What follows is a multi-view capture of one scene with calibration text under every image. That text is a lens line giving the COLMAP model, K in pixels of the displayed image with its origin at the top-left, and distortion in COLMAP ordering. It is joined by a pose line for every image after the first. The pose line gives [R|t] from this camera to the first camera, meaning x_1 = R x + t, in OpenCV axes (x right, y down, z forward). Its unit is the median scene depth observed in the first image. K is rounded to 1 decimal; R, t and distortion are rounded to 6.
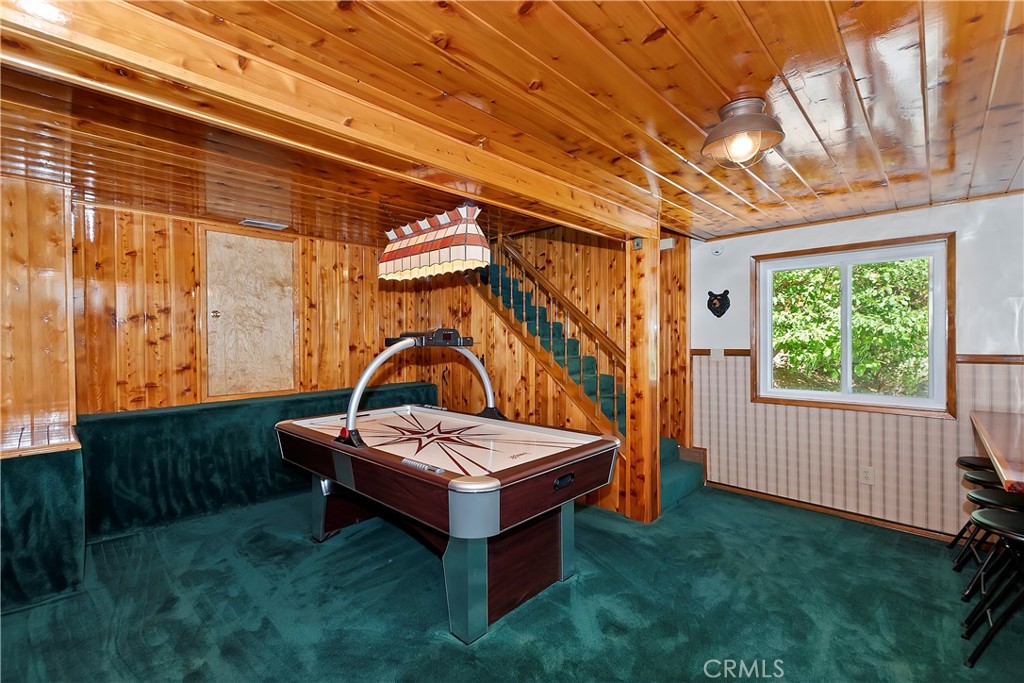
lens RADIAL K [[455.0, 0, 512.0], [0, 455.0, 341.5], [0, 0, 1]] dist [-0.000241, -0.000033]
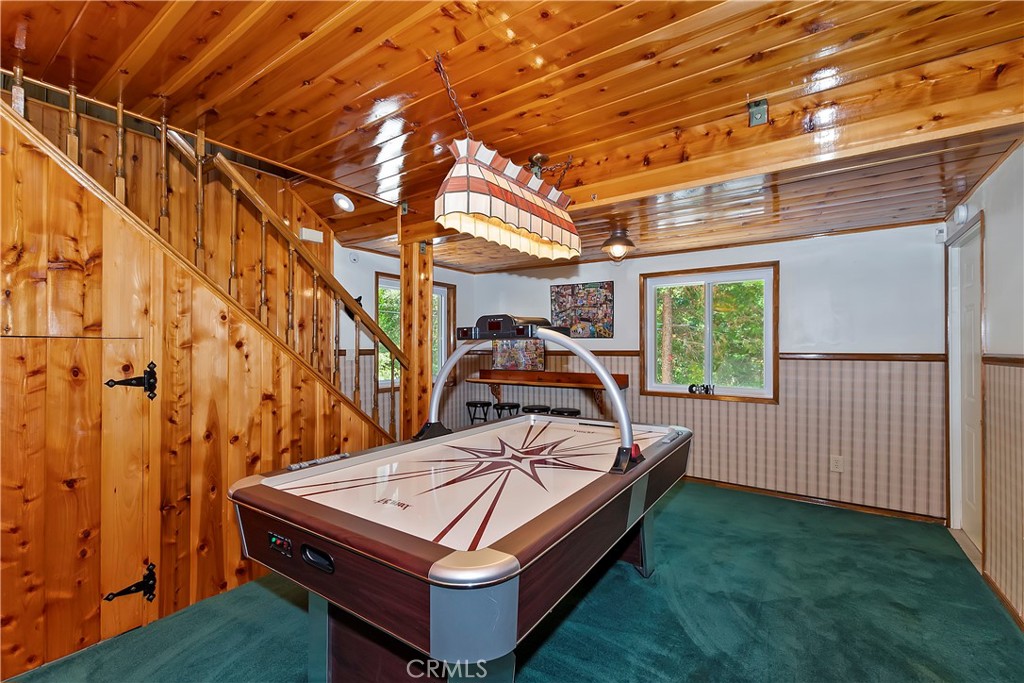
lens RADIAL K [[432.0, 0, 512.0], [0, 432.0, 341.5], [0, 0, 1]] dist [0.000399, 0.000054]
pose [[-0.156830, 0.019055, 0.987442, -0.638002], [0.007265, 0.999809, -0.018140, 0.019551], [-0.987599, 0.004329, -0.156939, 0.808233]]
